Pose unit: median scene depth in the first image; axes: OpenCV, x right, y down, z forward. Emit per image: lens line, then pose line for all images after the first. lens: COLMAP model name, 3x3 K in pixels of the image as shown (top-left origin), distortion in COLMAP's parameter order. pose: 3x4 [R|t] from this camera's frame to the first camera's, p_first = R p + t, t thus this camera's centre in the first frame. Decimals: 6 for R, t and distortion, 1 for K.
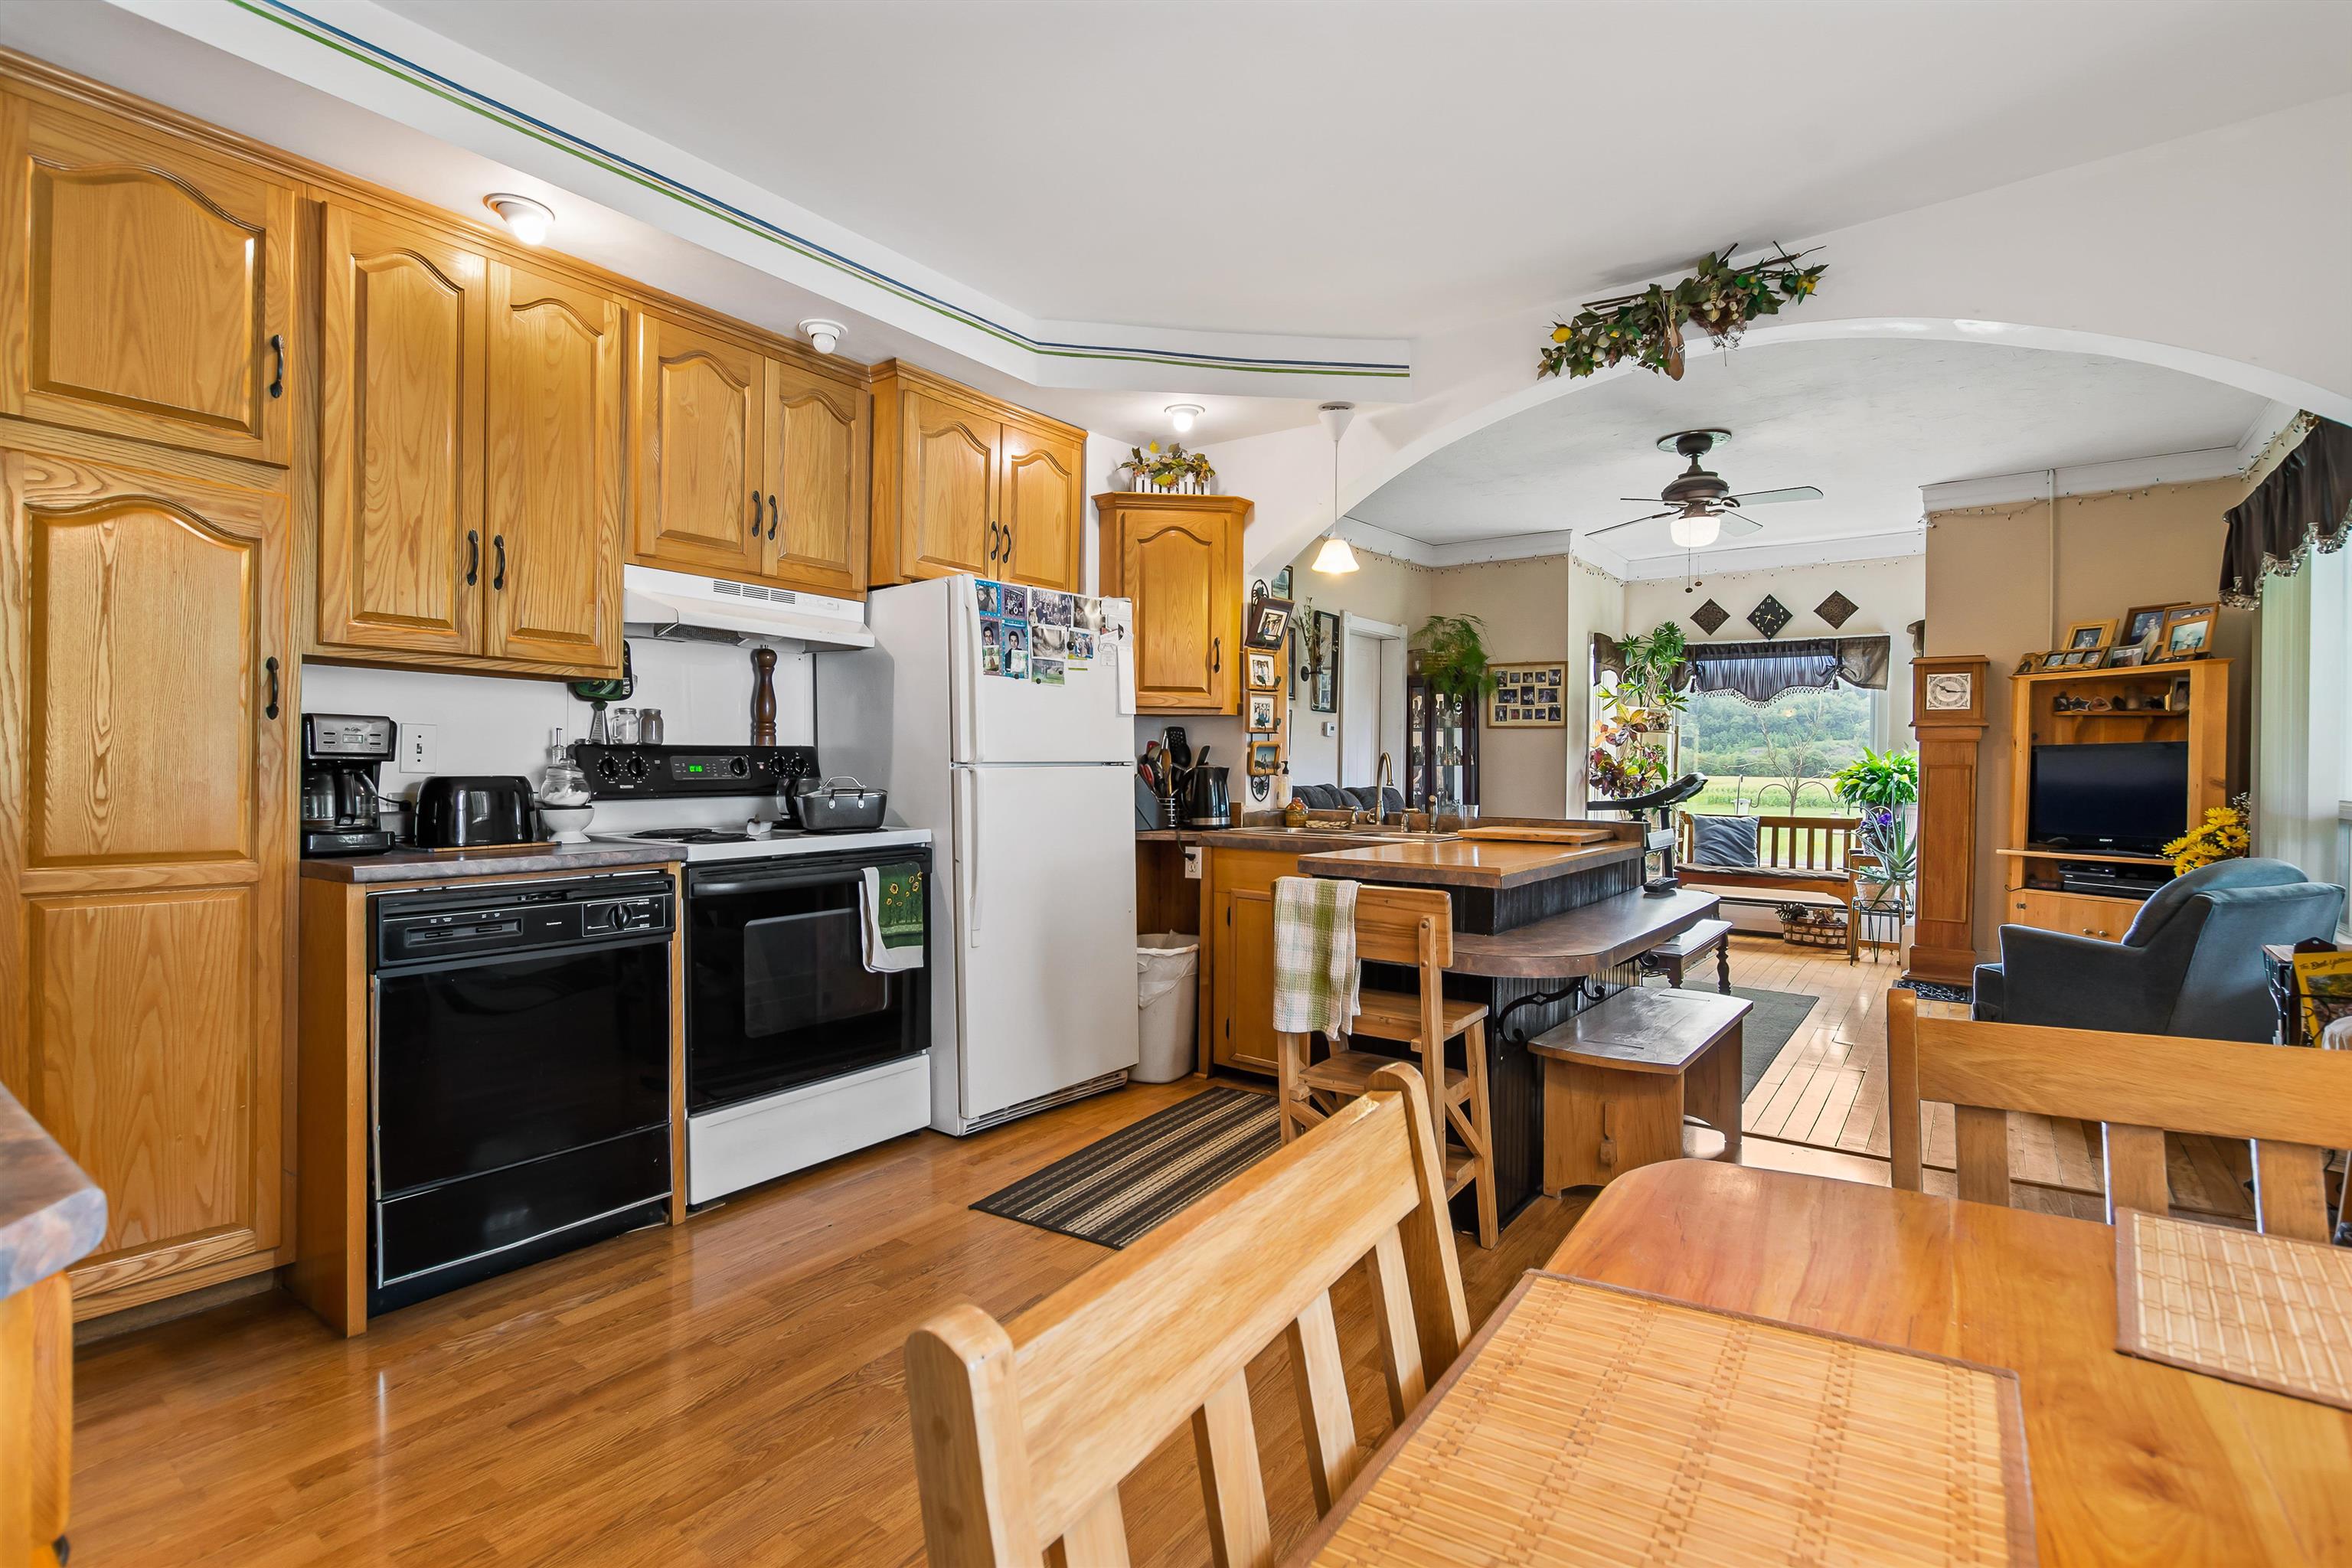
lens RADIAL K [[1125.9, 0, 1169.3], [0, 1125.9, 770.6], [0, 0, 1]] dist [0.003147, -0.003815]
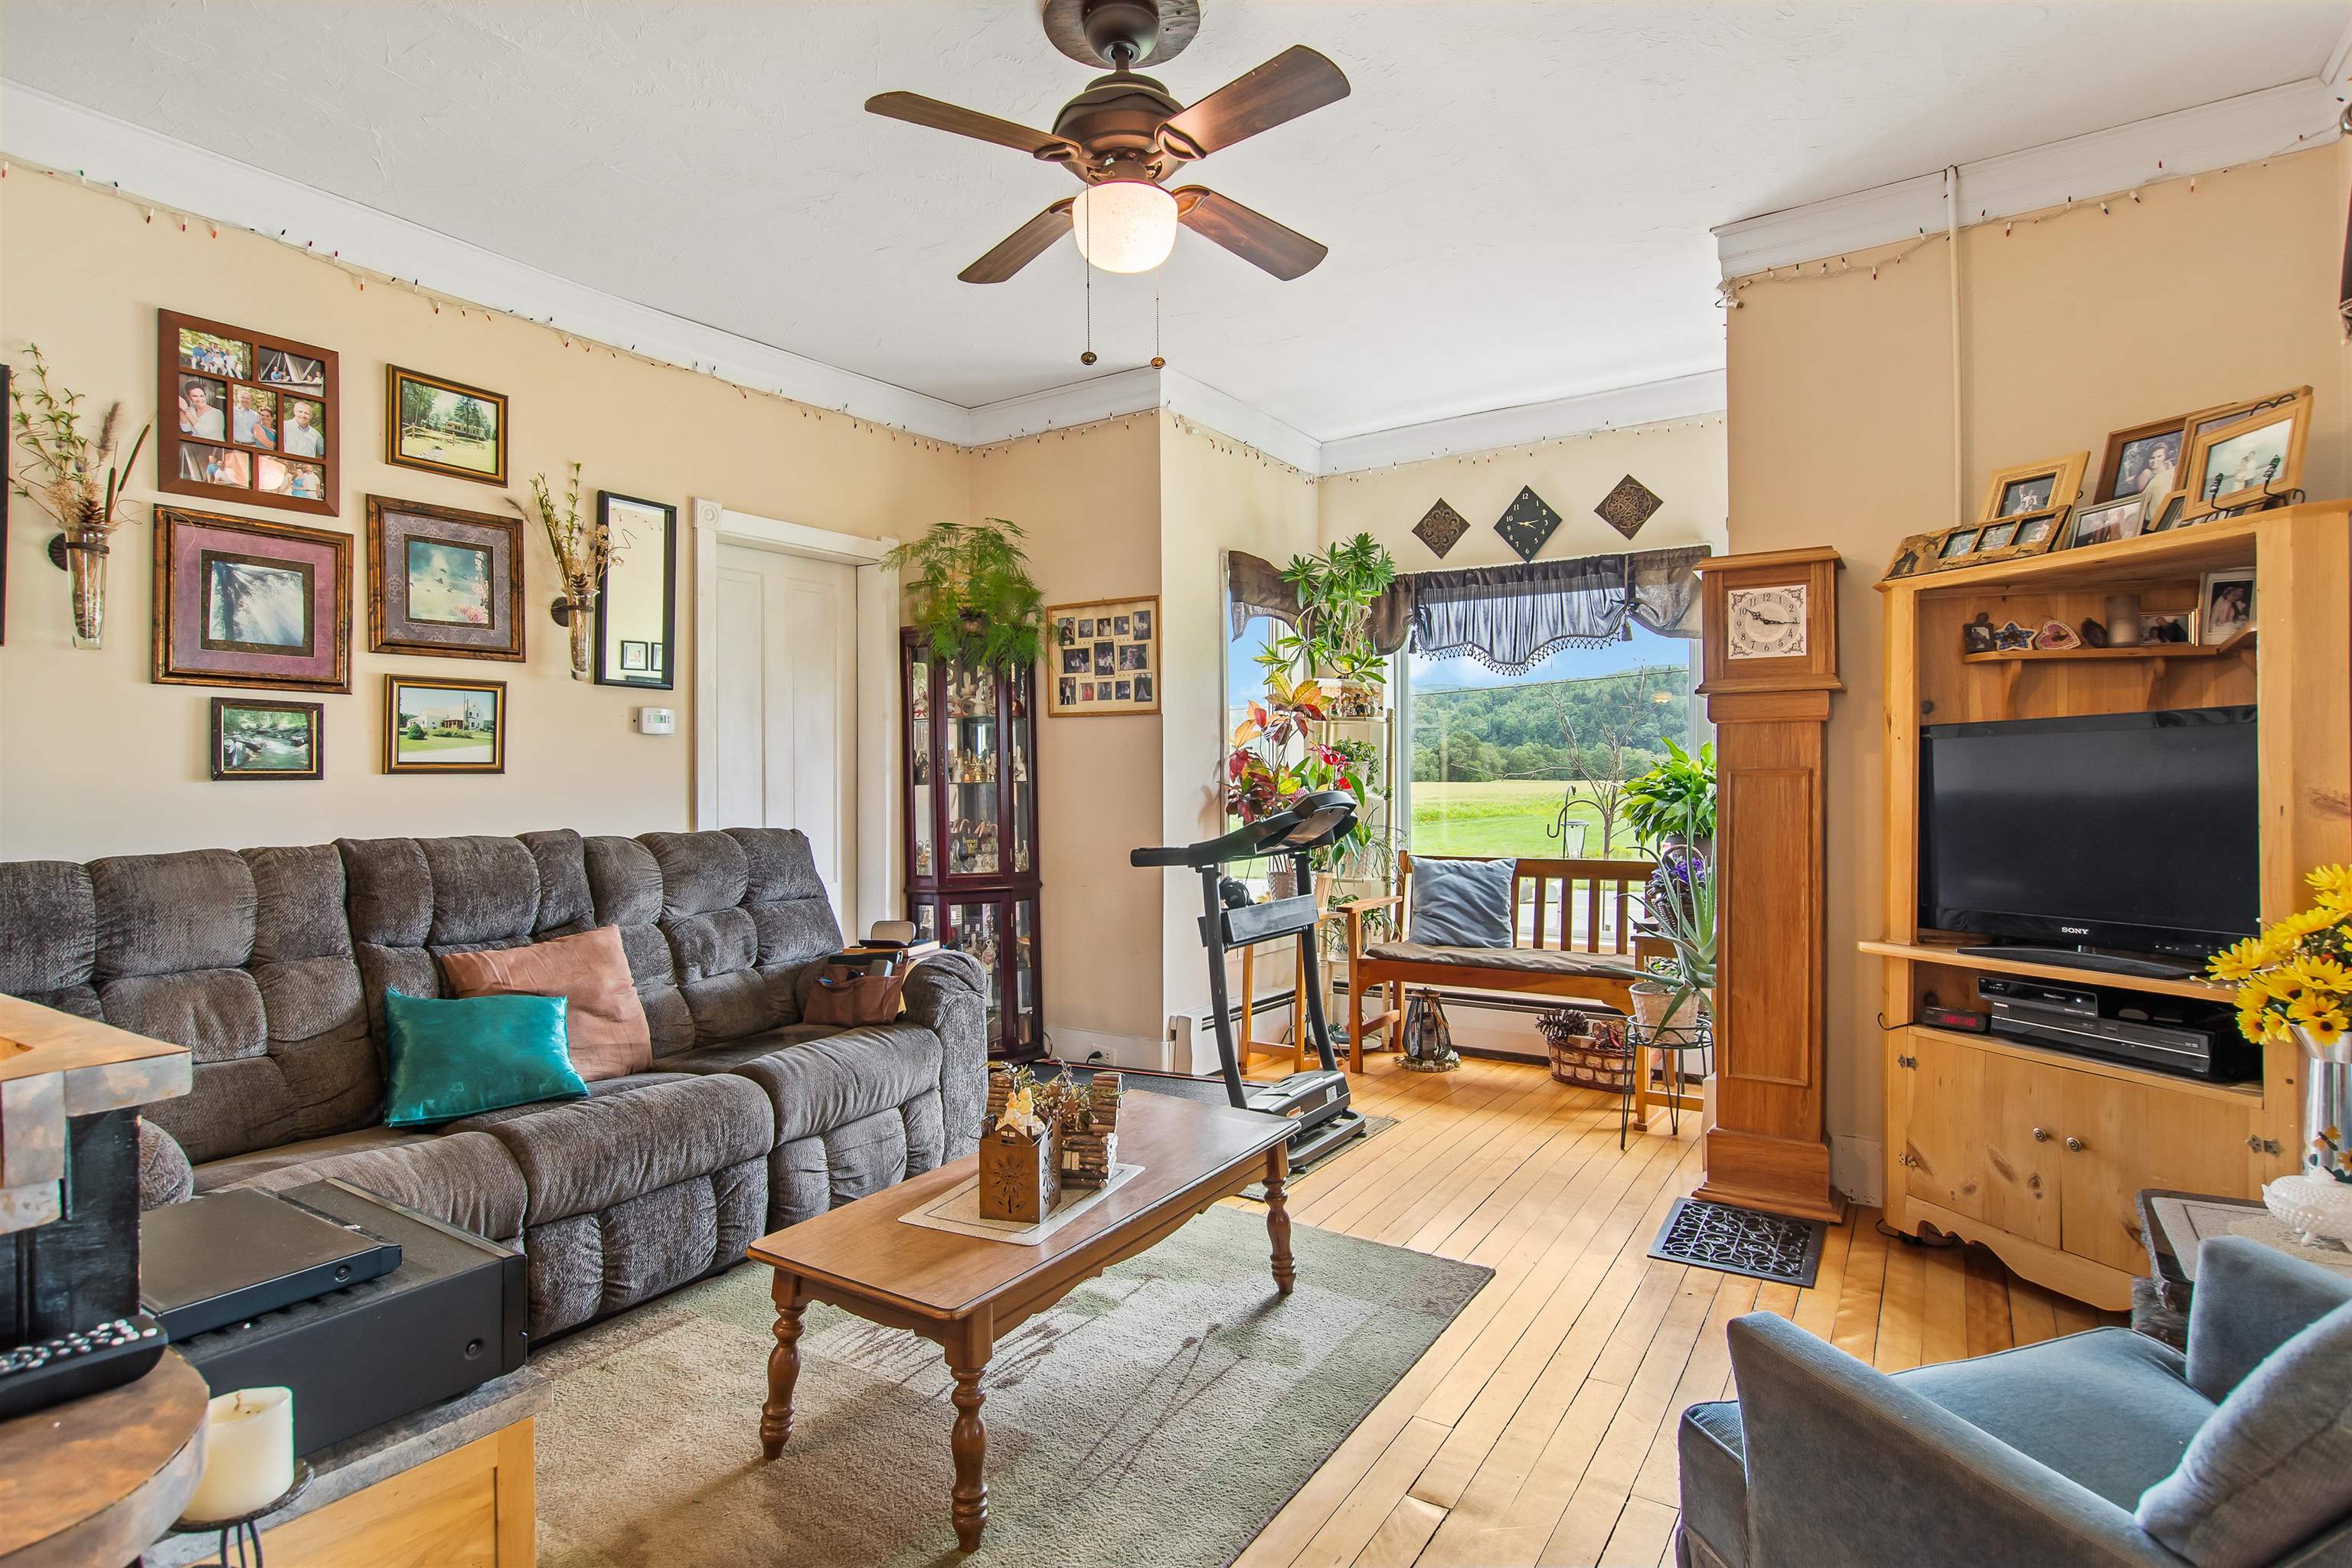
lens RADIAL K [[1214.5, 0, 1178.7], [0, 1214.5, 772.9], [0, 0, 1]] dist [-0.001851, 0.000257]
pose [[0.998199, -0.017917, 0.057245, 0.332693], [0.018414, 0.999797, -0.008177, -0.002969], [-0.057087, 0.009217, 0.998327, 0.398317]]
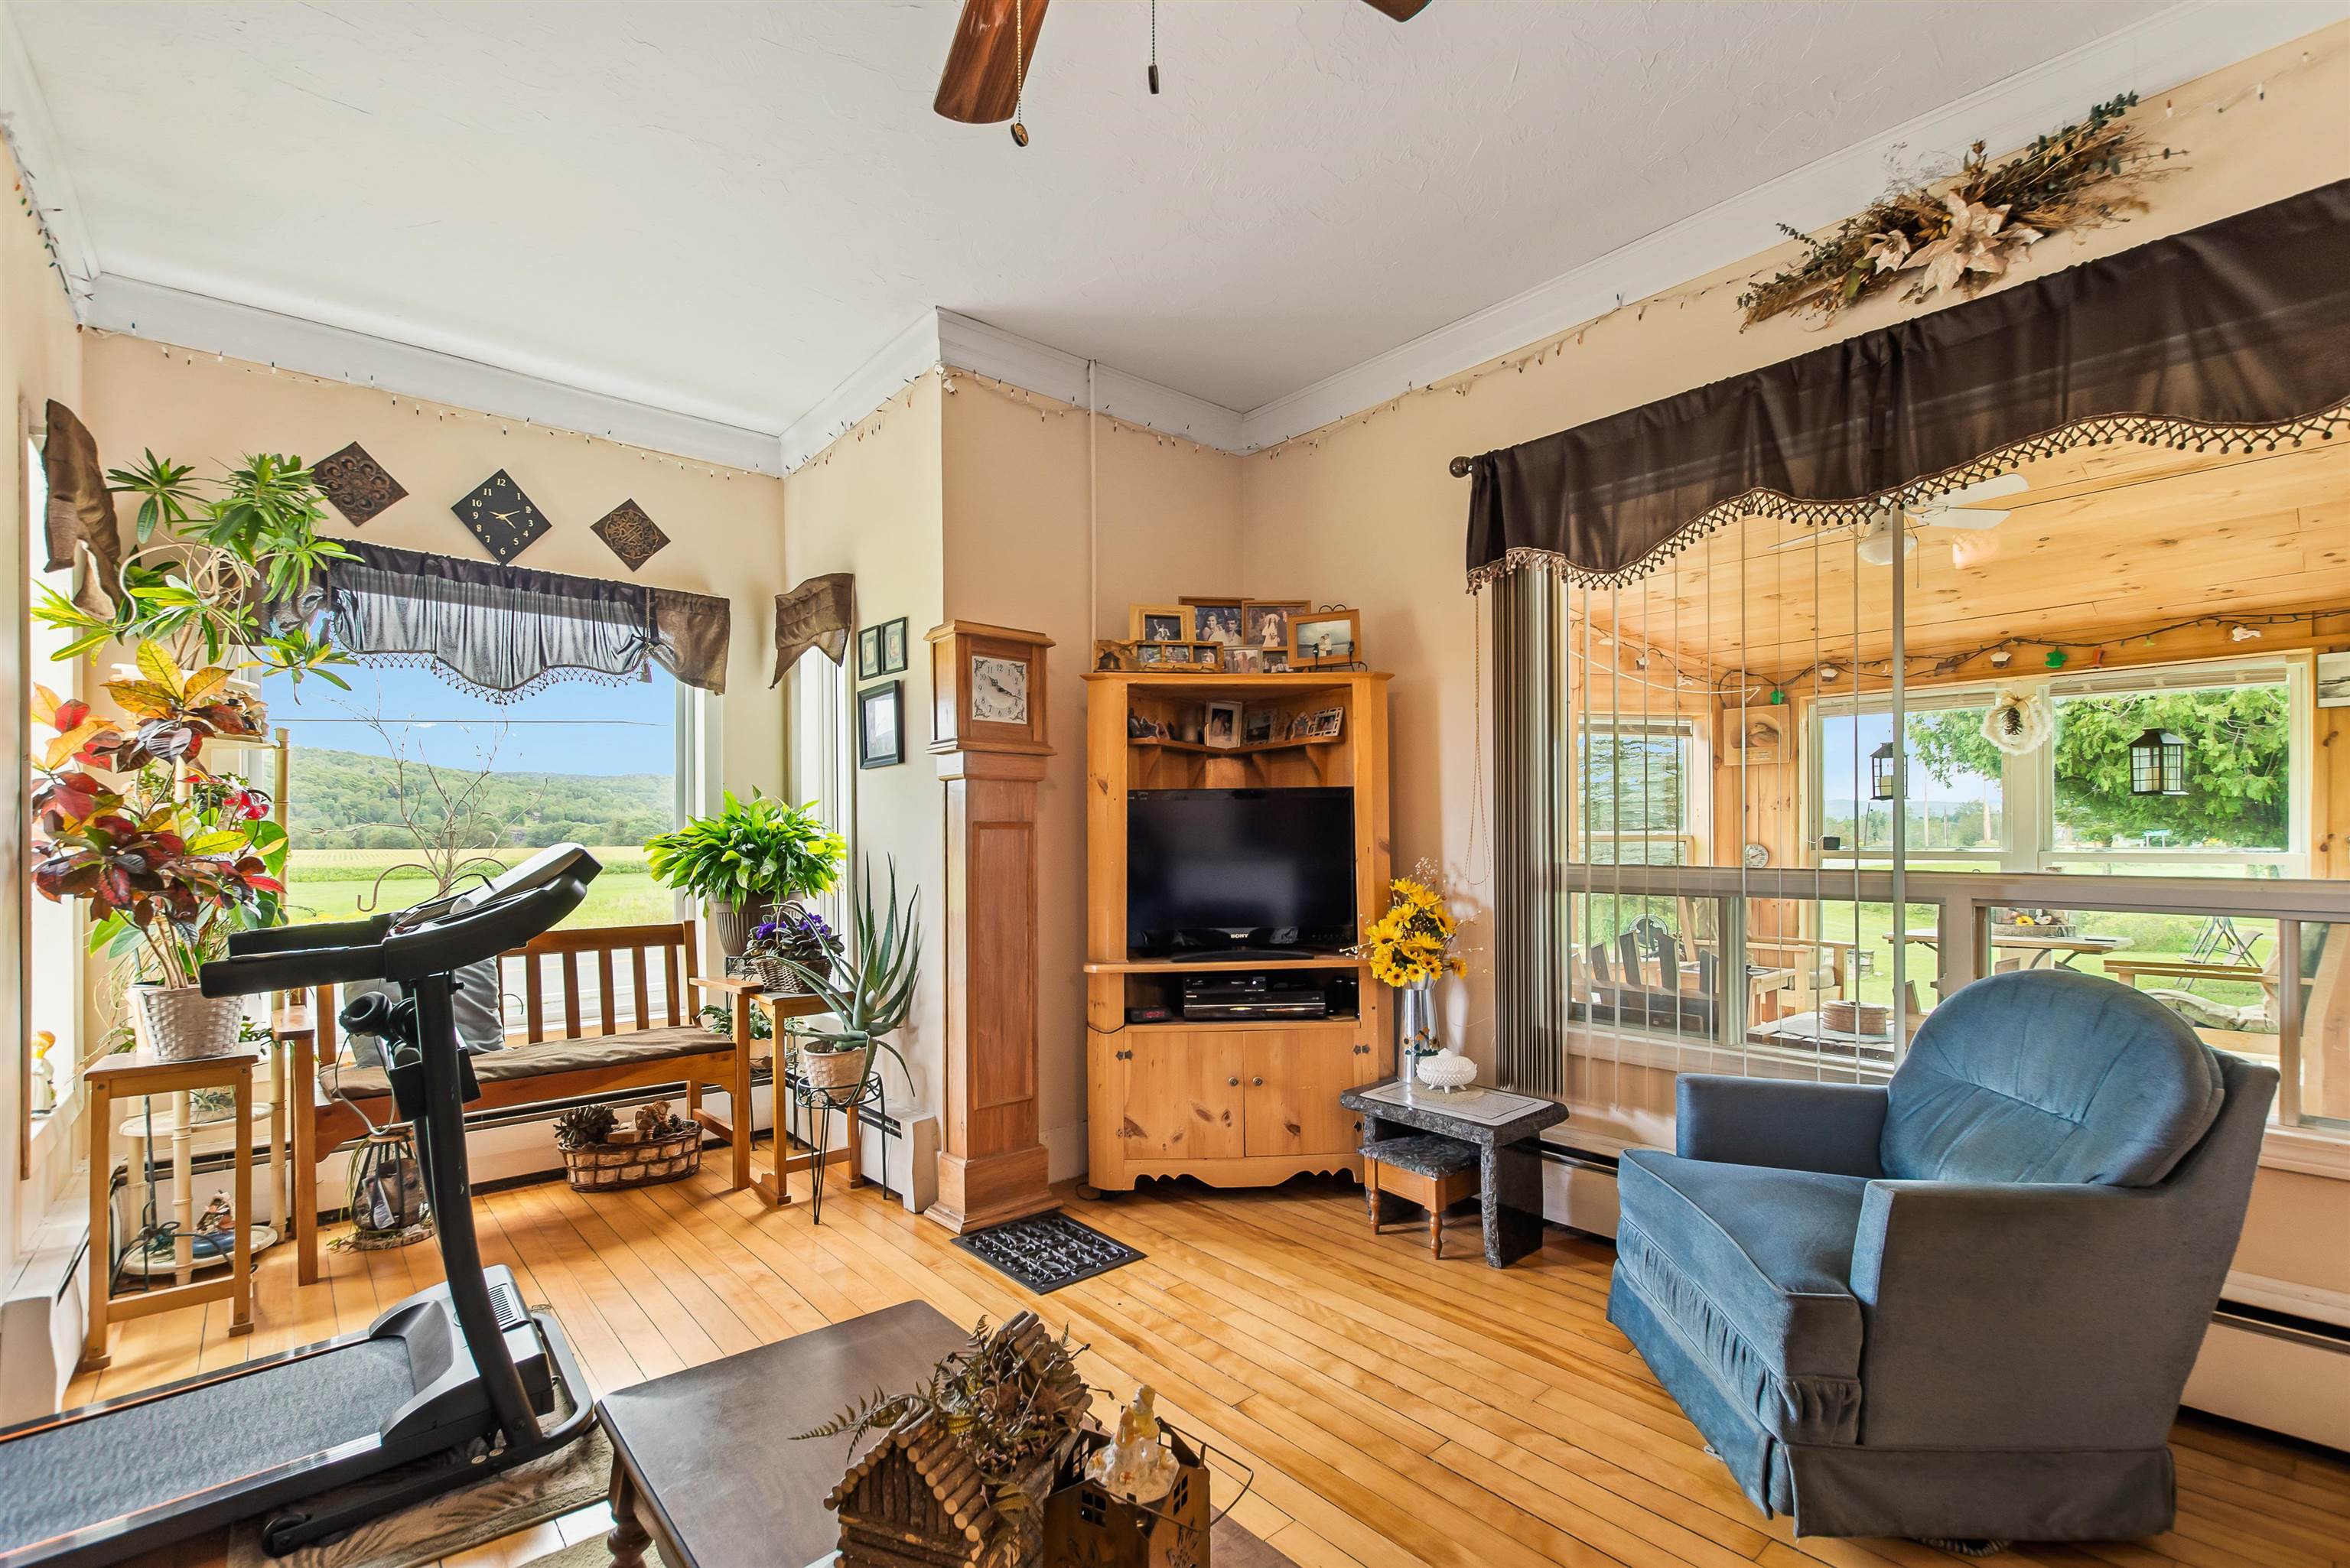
lens RADIAL K [[1027.0, 0, 1152.3], [0, 1027.0, 841.9], [0, 0, 1]] dist [-0.001319, -0.000622]
pose [[0.214214, -0.014918, 0.976673, 0.176062], [0.010279, 0.999862, 0.013017, -0.001061], [-0.976733, 0.007250, 0.214338, 0.685033]]
